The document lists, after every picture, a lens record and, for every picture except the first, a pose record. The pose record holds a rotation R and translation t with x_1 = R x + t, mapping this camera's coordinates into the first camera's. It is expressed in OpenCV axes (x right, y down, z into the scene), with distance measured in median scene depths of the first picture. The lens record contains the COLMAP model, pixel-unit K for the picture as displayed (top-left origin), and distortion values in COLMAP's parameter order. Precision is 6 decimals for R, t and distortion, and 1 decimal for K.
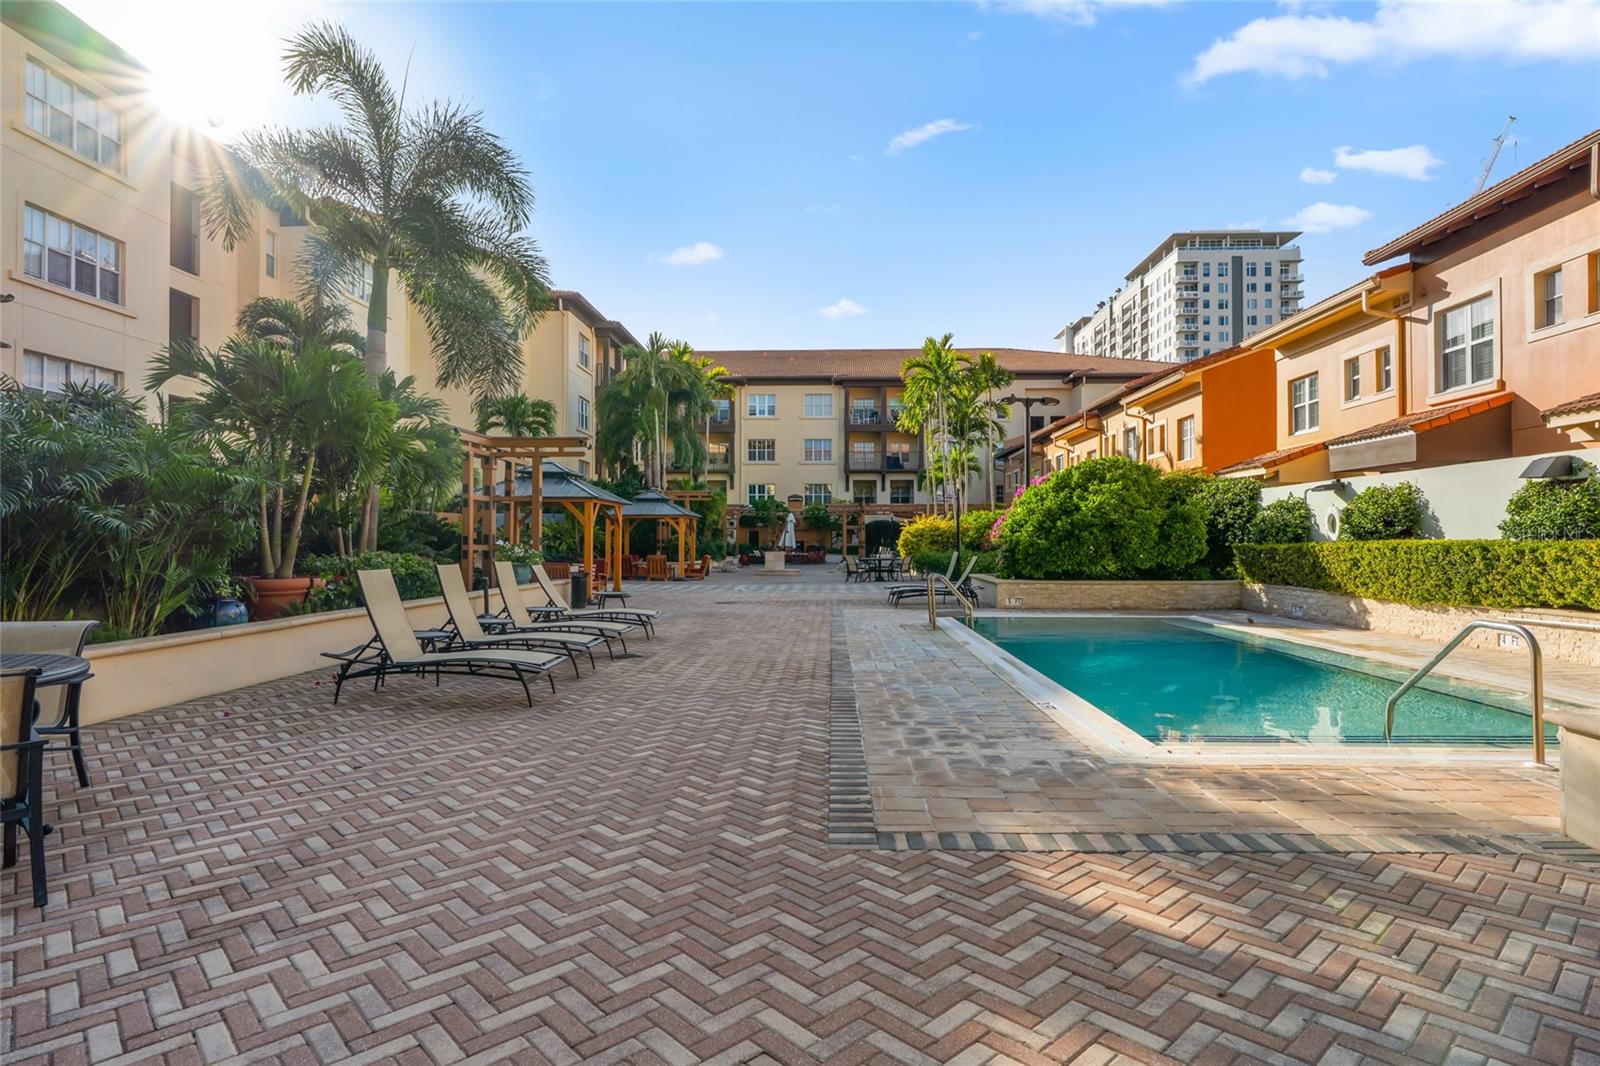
lens RADIAL K [[854.5, 0, 800.0], [0, 854.5, 533.0], [0, 0, 1]] dist [0.000898, 0.000187]
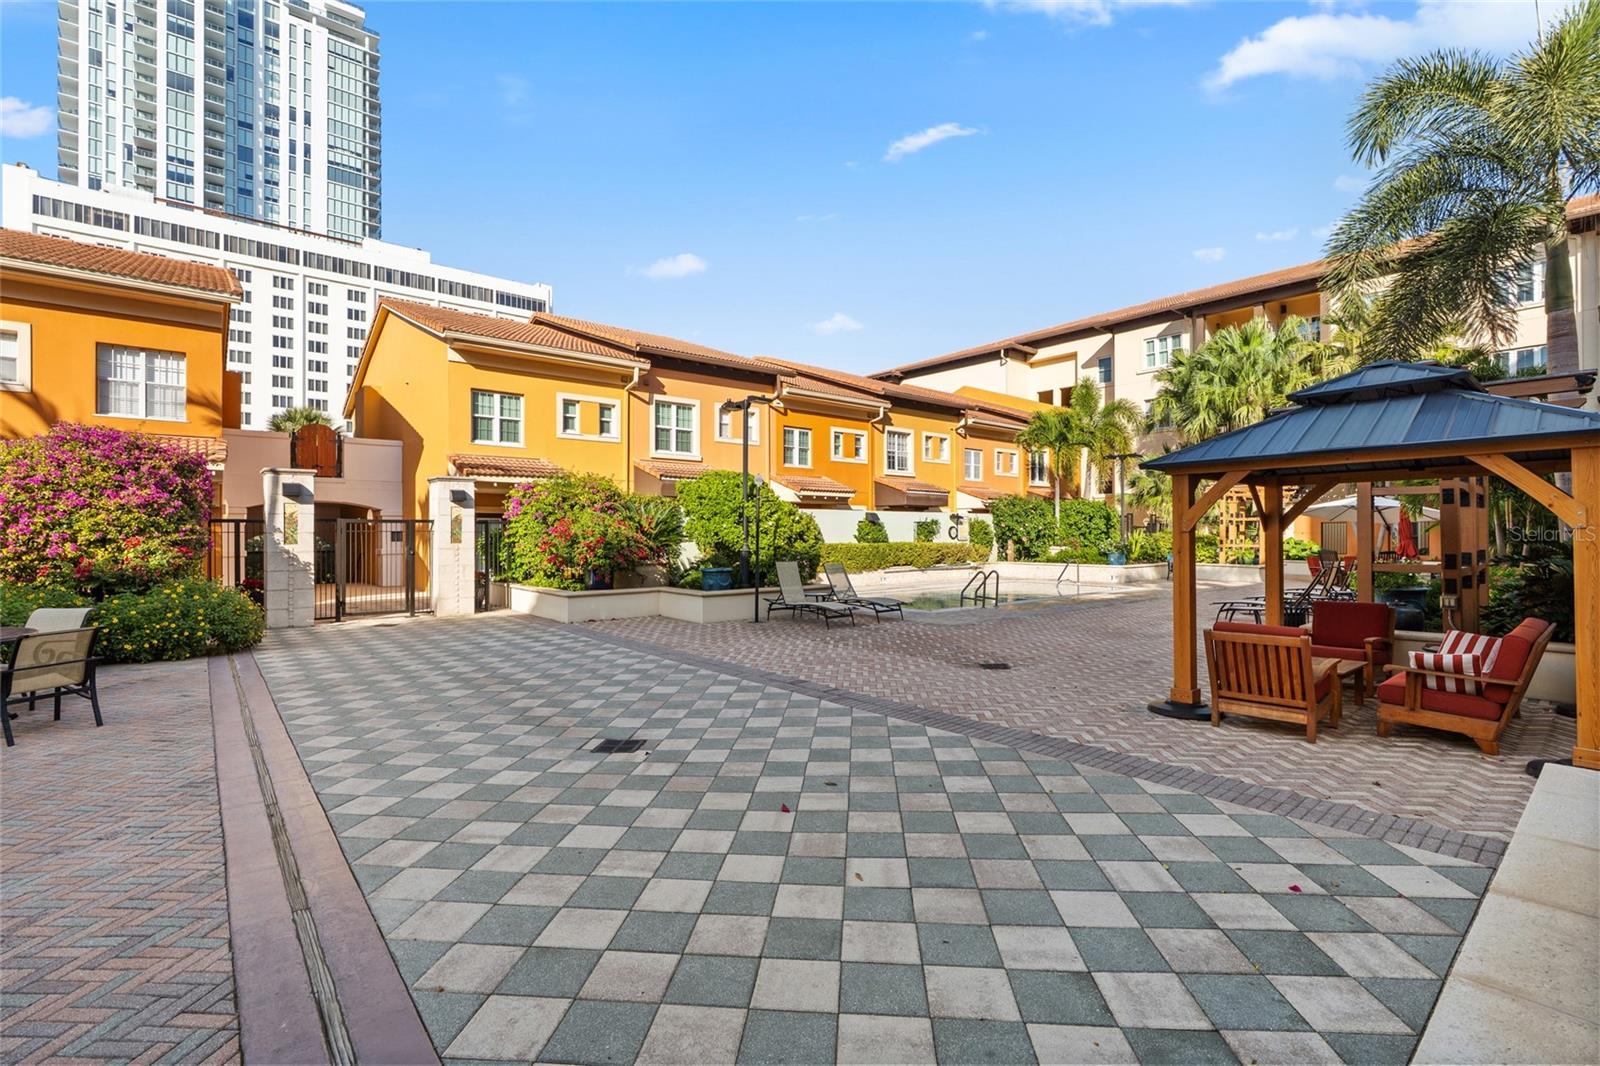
lens RADIAL K [[720.8, 0, 800.0], [0, 720.8, 533.0], [0, 0, 1]] dist [-0.004756, 0.001738]
pose [[-0.671747, 0.002702, 0.740775, -0.413832], [-0.006266, 0.999937, -0.009330, 0.000819], [-0.740754, -0.010909, -0.671688, 1.627368]]
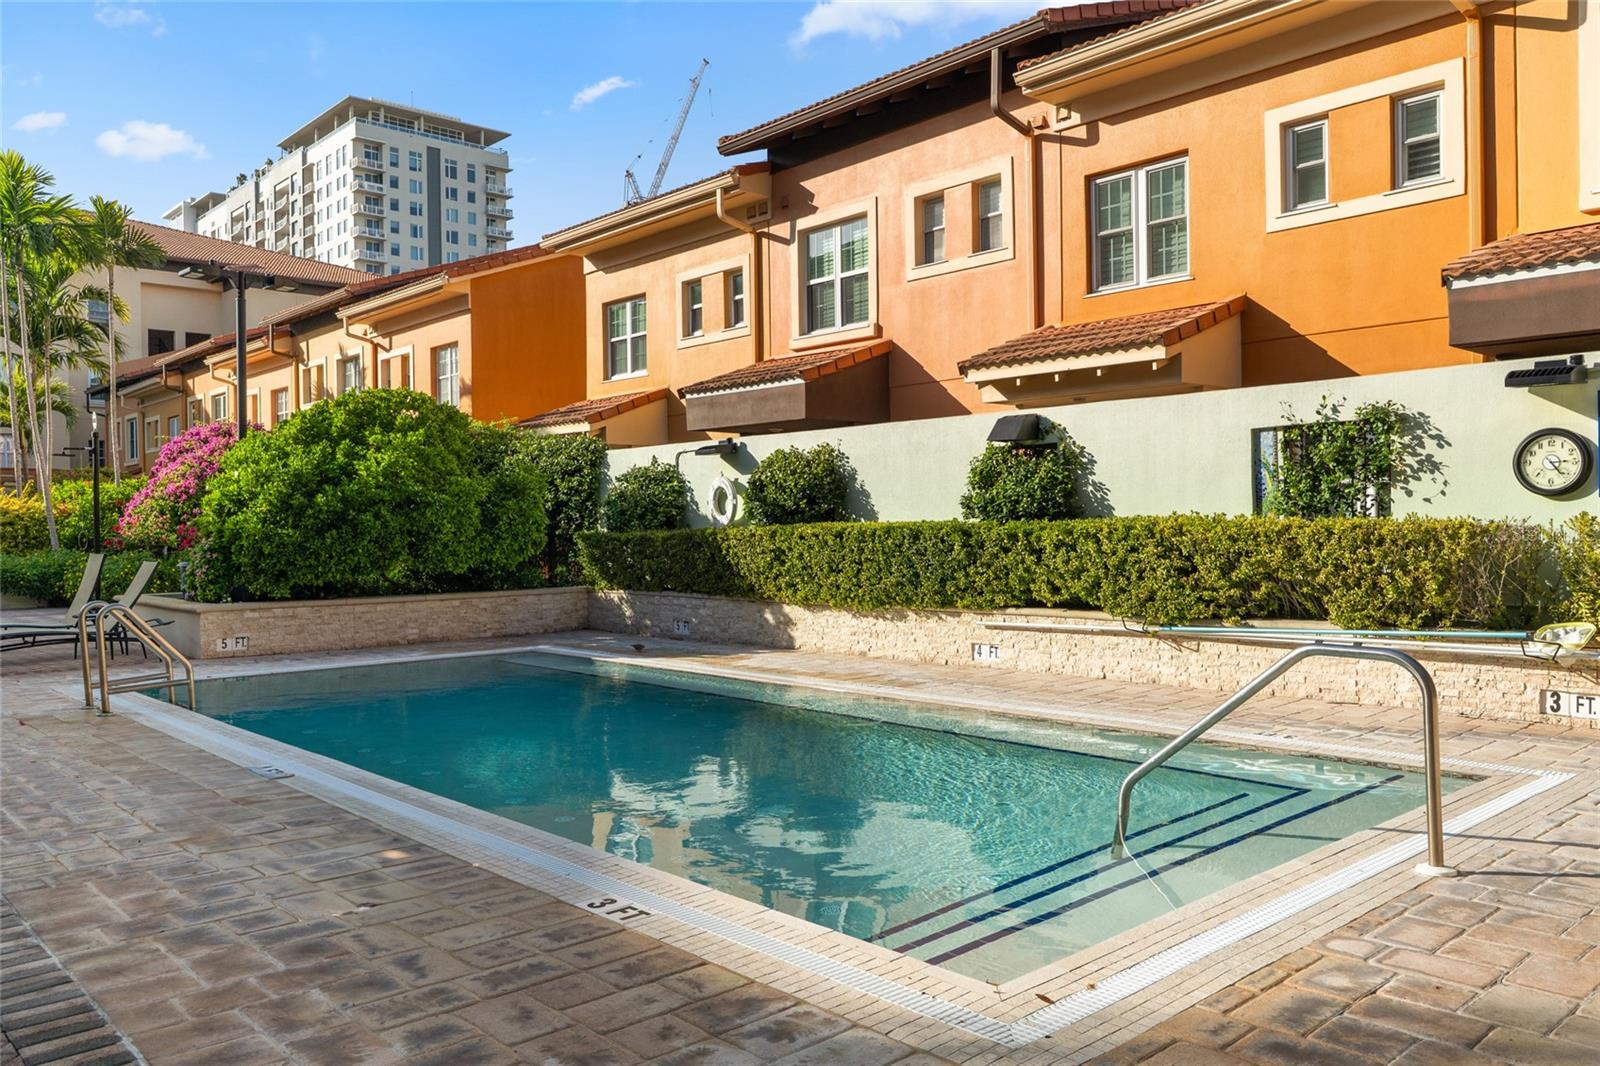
lens RADIAL K [[1200.0, 0, 800.0], [0, 1200.0, 533.0], [0, 0, 1]] dist [0.001109, 0.003050]
pose [[0.709504, -0.013270, 0.704576, -0.028416], [0.005562, 0.999897, 0.013230, 0.002409], [-0.704679, -0.005468, 0.709505, 0.213882]]
